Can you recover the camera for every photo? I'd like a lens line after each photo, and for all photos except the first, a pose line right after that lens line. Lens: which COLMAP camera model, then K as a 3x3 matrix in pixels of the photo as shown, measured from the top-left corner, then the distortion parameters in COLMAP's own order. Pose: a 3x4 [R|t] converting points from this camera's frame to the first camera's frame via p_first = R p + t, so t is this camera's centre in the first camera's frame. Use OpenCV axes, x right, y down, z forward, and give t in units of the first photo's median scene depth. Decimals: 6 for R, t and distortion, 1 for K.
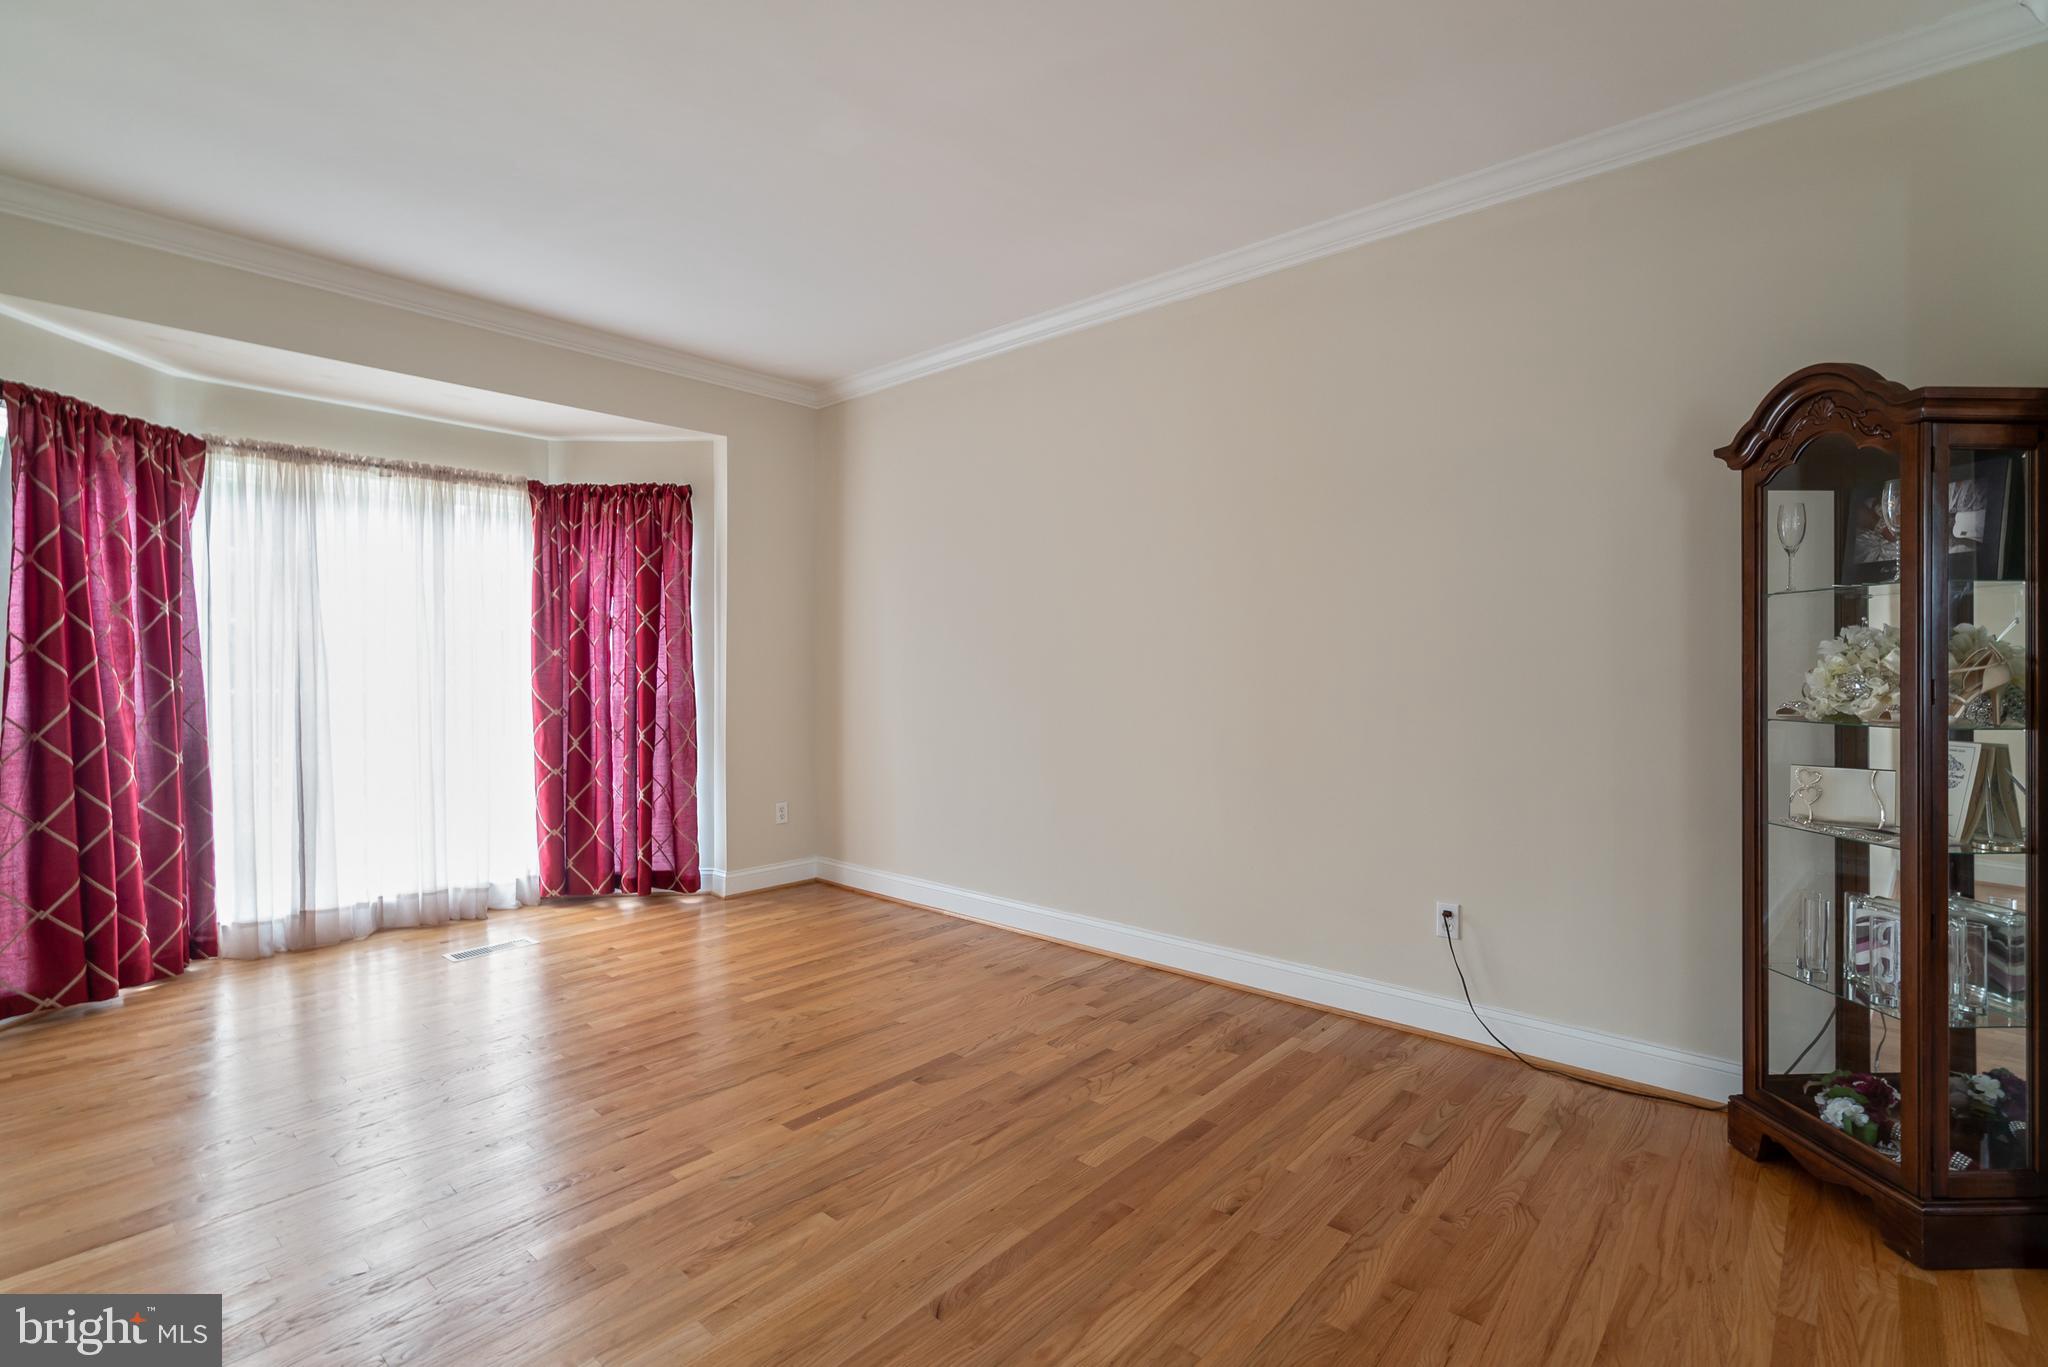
lens RADIAL K [[936.4, 0, 1015.4], [0, 936.4, 676.7], [0, 0, 1]] dist [-0.006542, 0.003114]
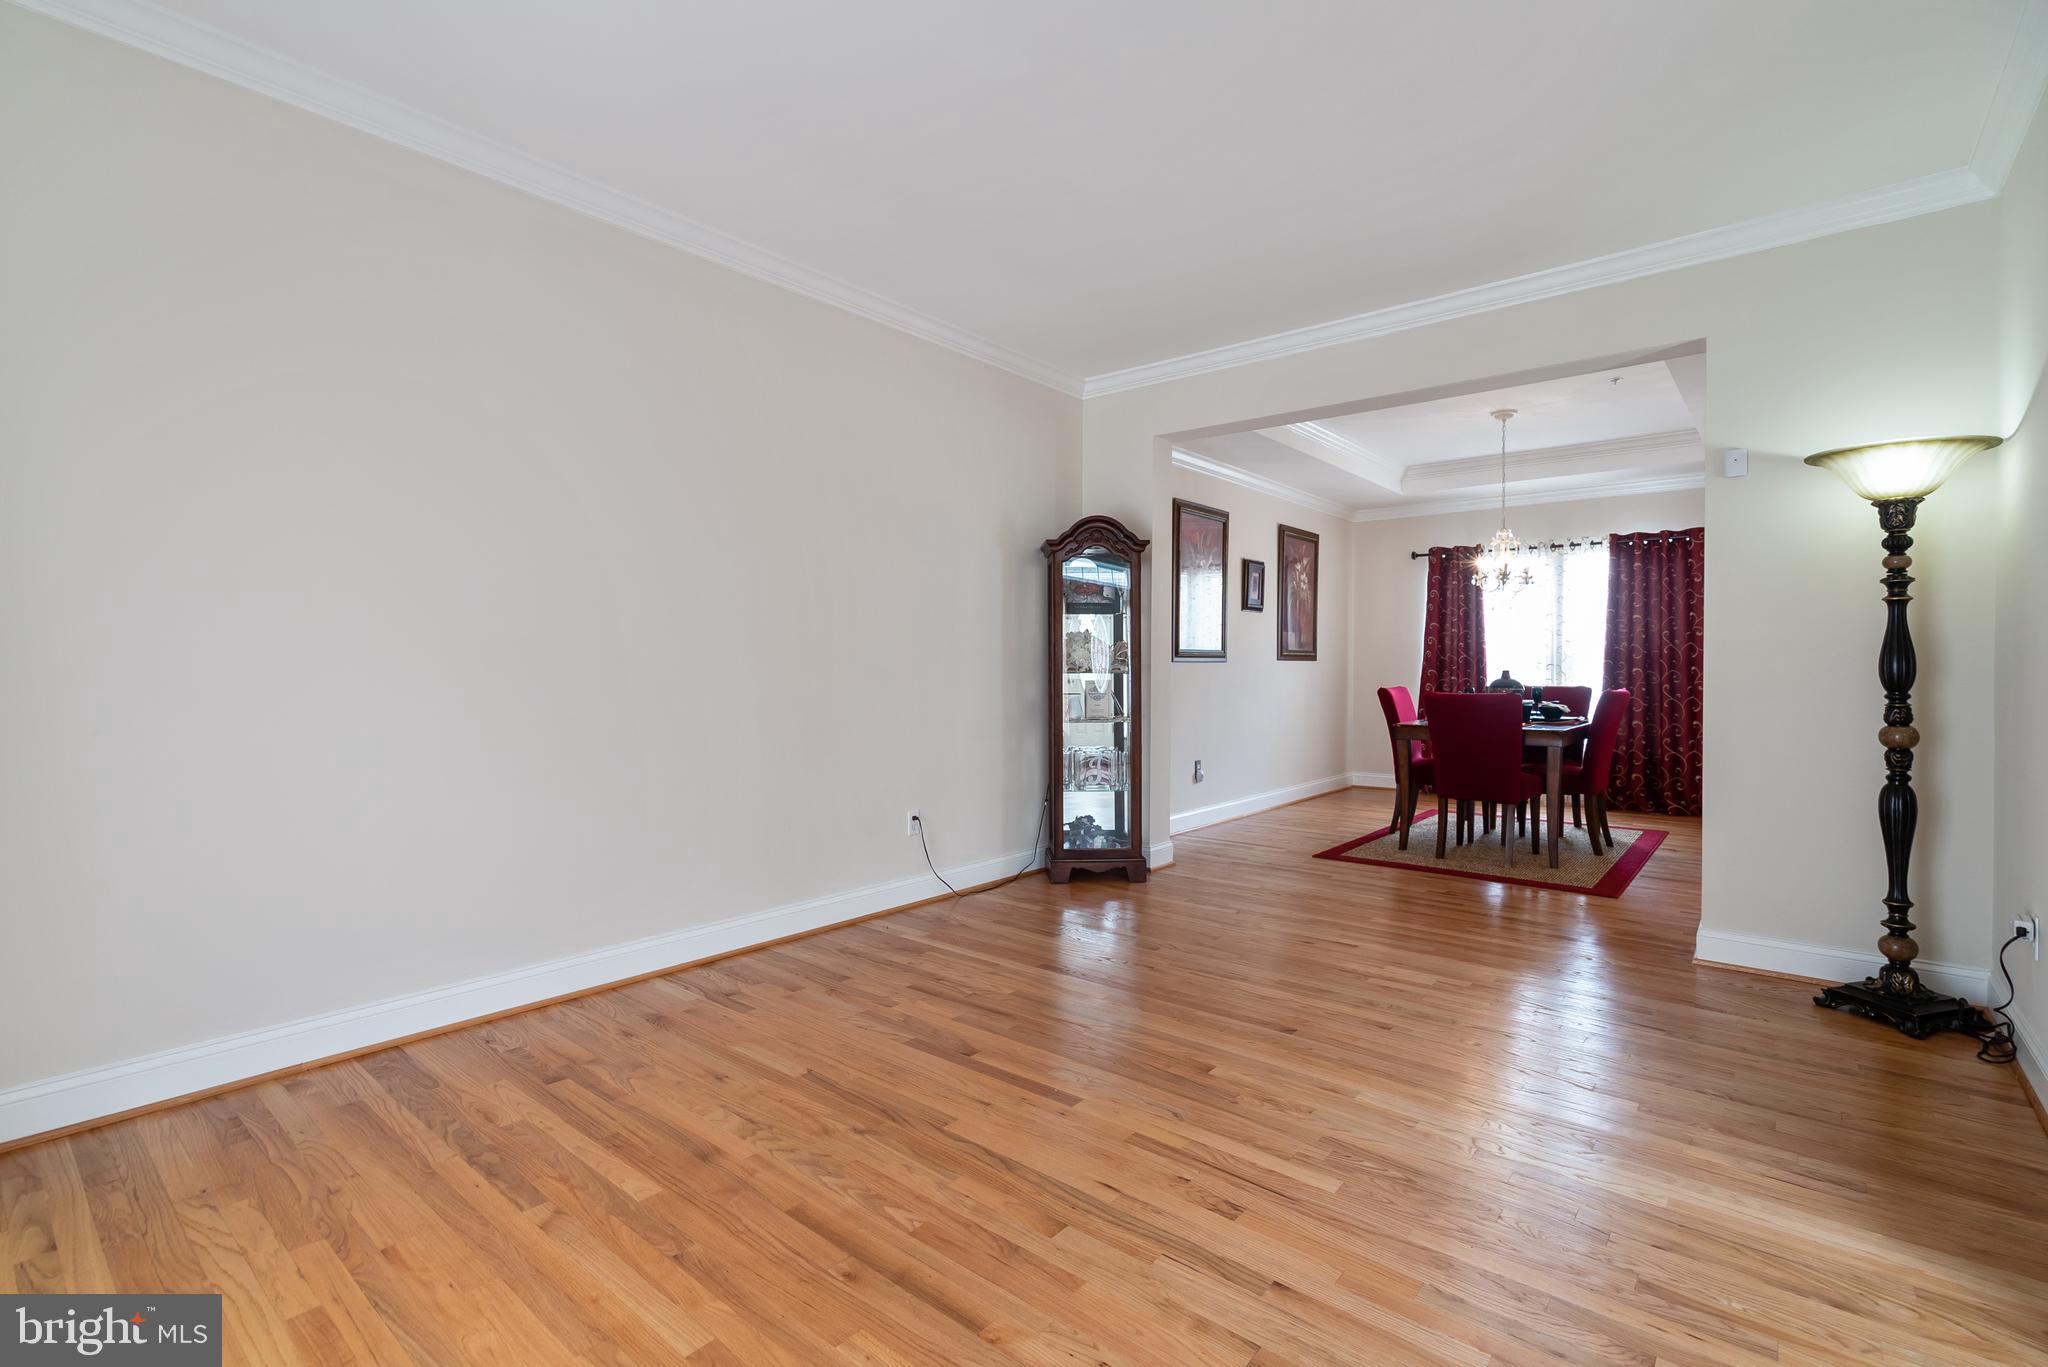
lens RADIAL K [[936.4, 0, 1012.2], [0, 936.4, 674.6], [0, 0, 1]] dist [-0.006542, 0.003114]
pose [[-0.032048, -0.007356, 0.999459, -0.818407], [0.009160, 0.999929, 0.007653, 0.016957], [-0.999444, 0.009401, -0.031978, 0.736123]]
